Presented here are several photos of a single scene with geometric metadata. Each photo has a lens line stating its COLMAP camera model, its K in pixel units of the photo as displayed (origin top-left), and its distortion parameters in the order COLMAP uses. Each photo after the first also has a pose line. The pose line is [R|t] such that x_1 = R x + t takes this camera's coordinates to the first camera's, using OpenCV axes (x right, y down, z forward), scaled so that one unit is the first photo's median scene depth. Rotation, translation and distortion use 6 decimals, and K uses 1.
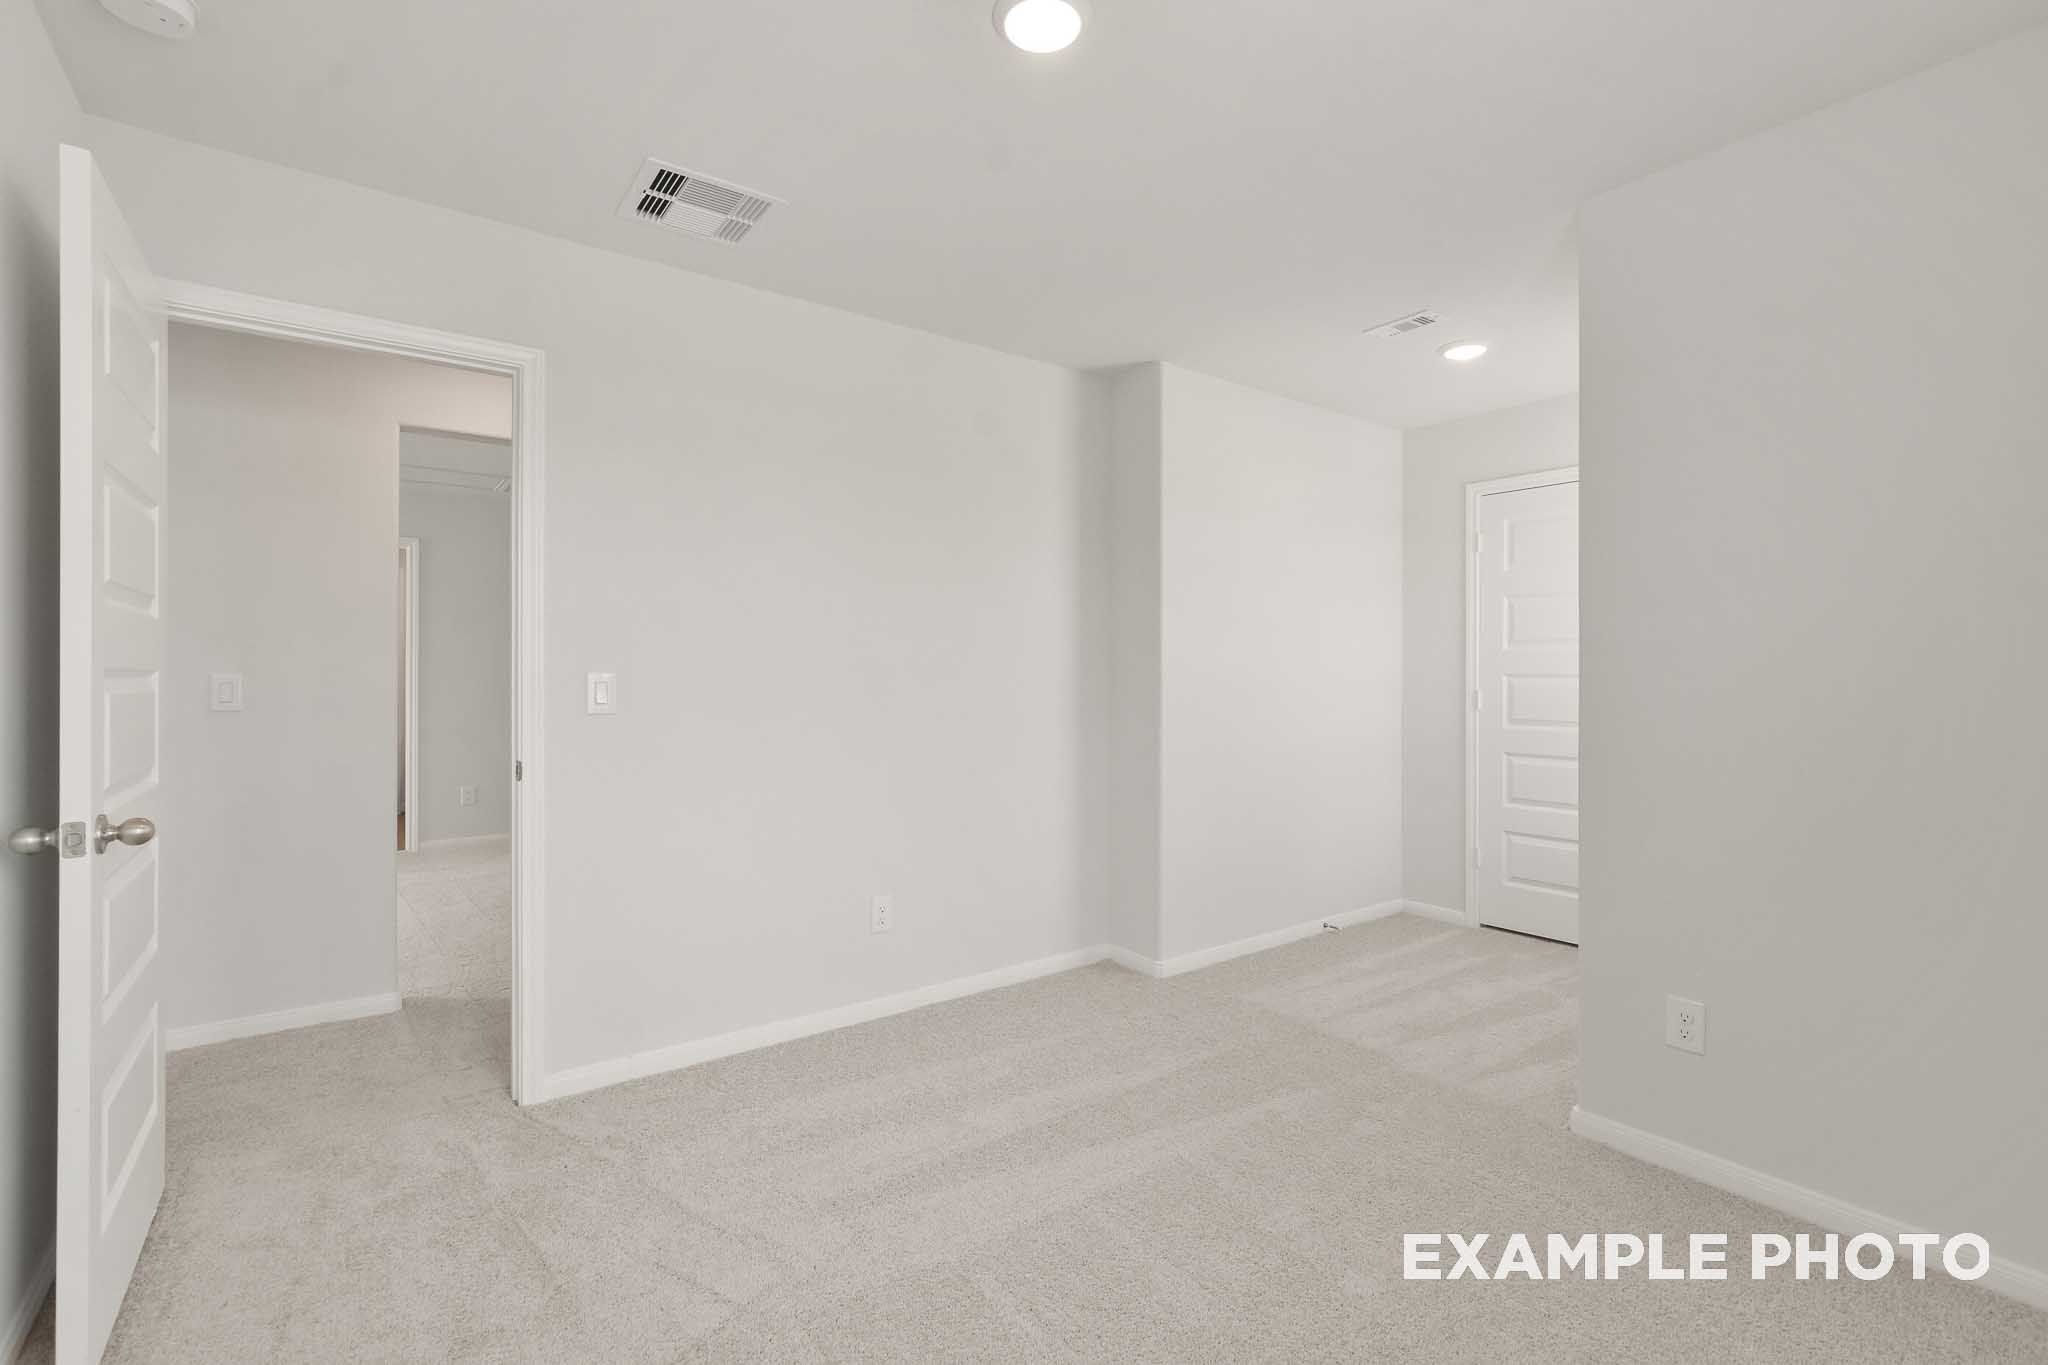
lens RADIAL K [[923.1, 0, 1022.8], [0, 923.1, 673.2], [0, 0, 1]] dist [-0.001105, -0.000409]
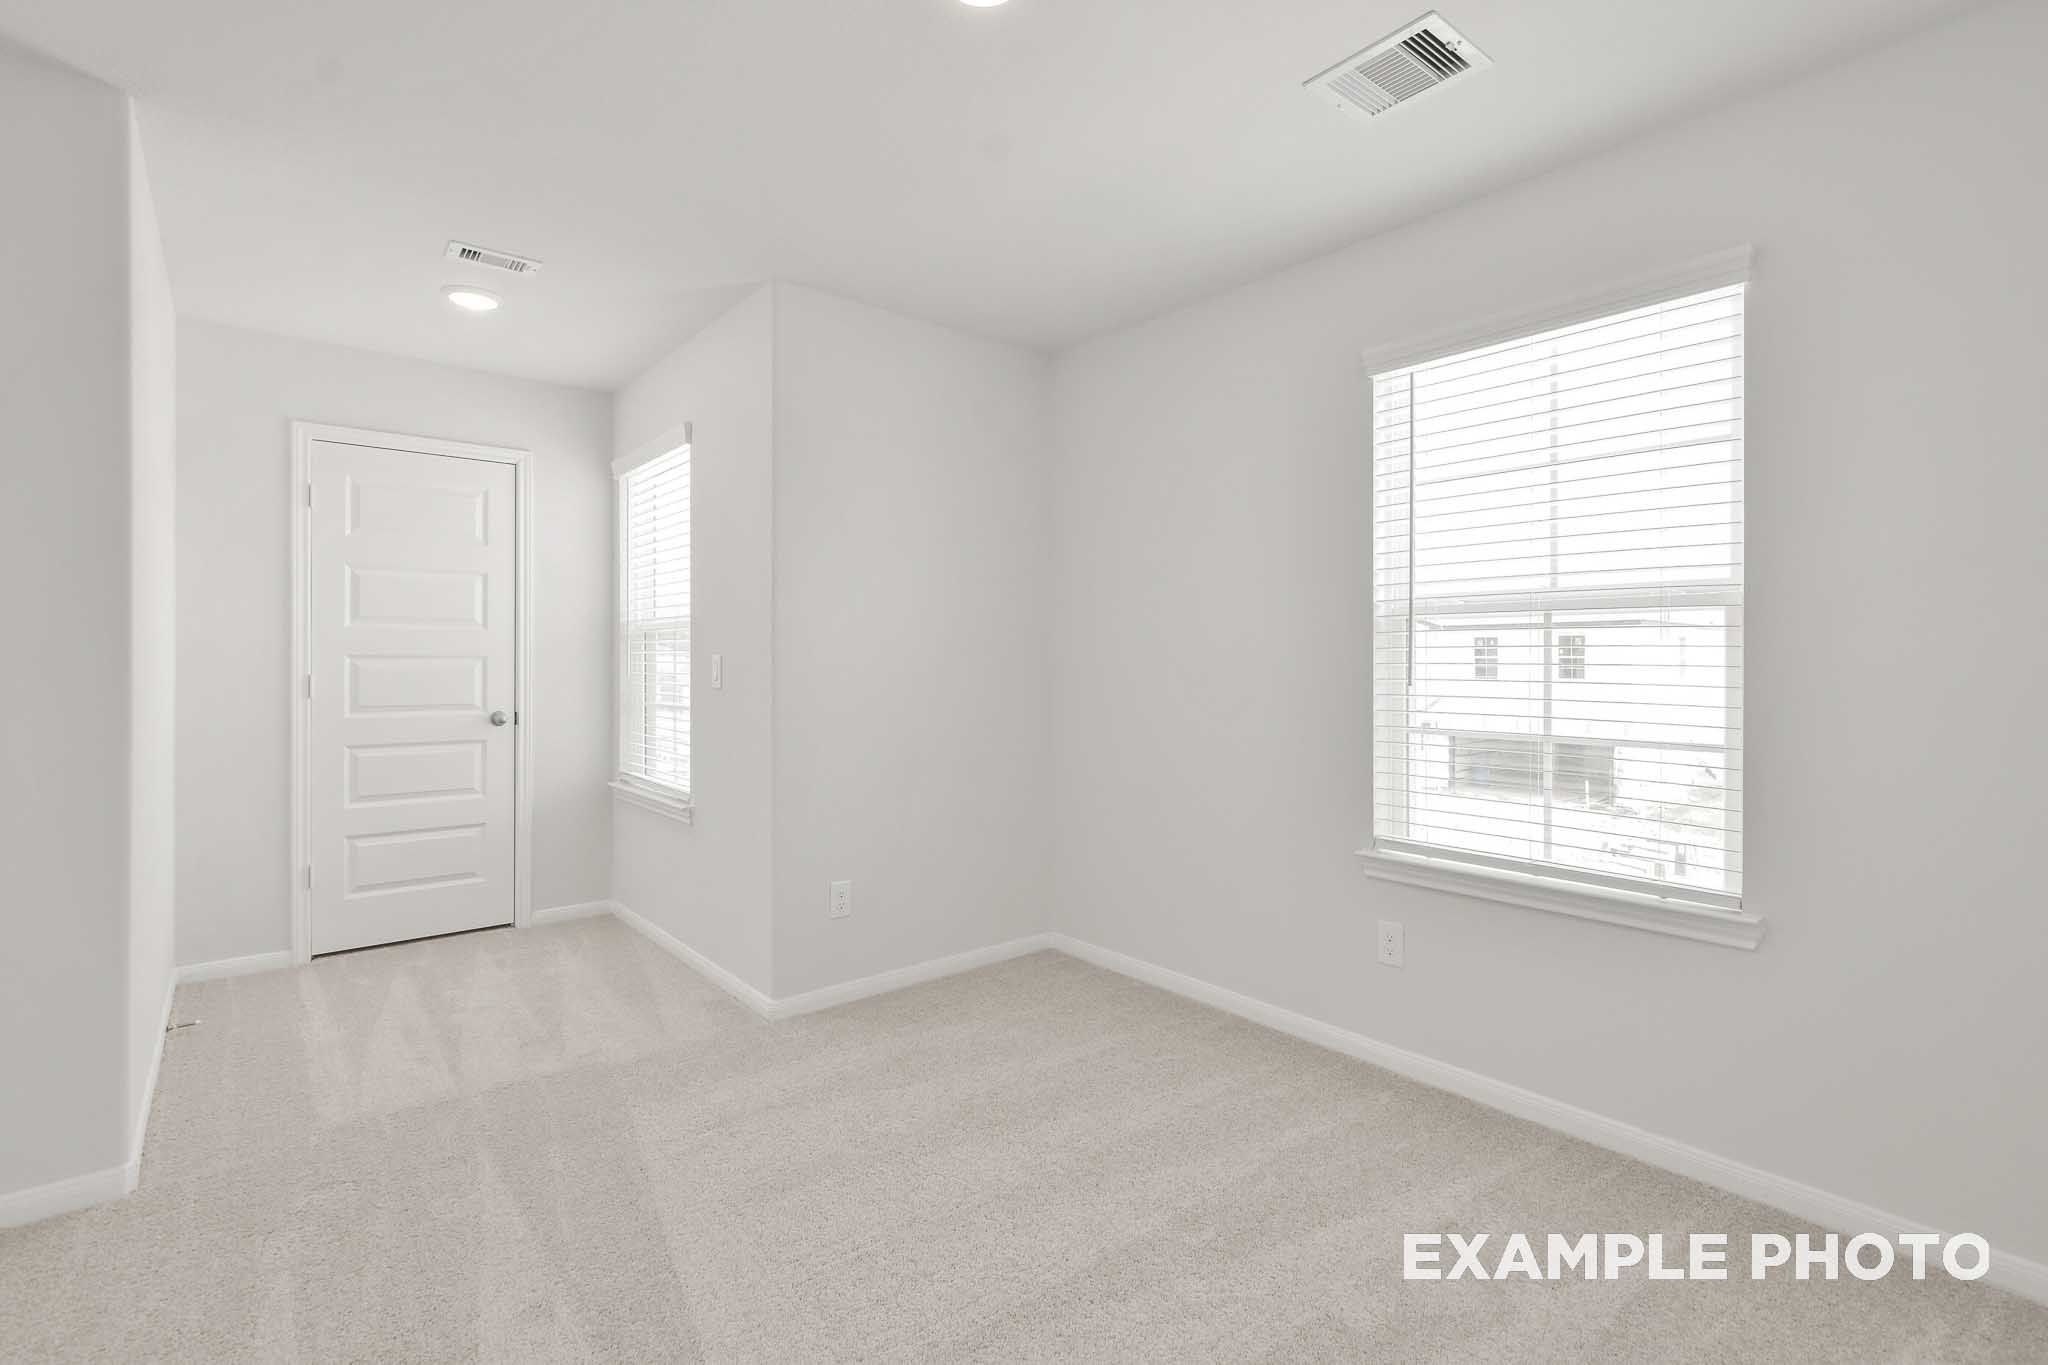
lens RADIAL K [[967.1, 0, 1013.9], [0, 967.1, 665.0], [0, 0, 1]] dist [-0.000128, -0.000227]
pose [[-0.048764, -0.010380, 0.998756, -0.412573], [0.002475, 0.999942, 0.010513, 0.002436], [-0.998807, 0.002985, -0.048735, 0.425510]]
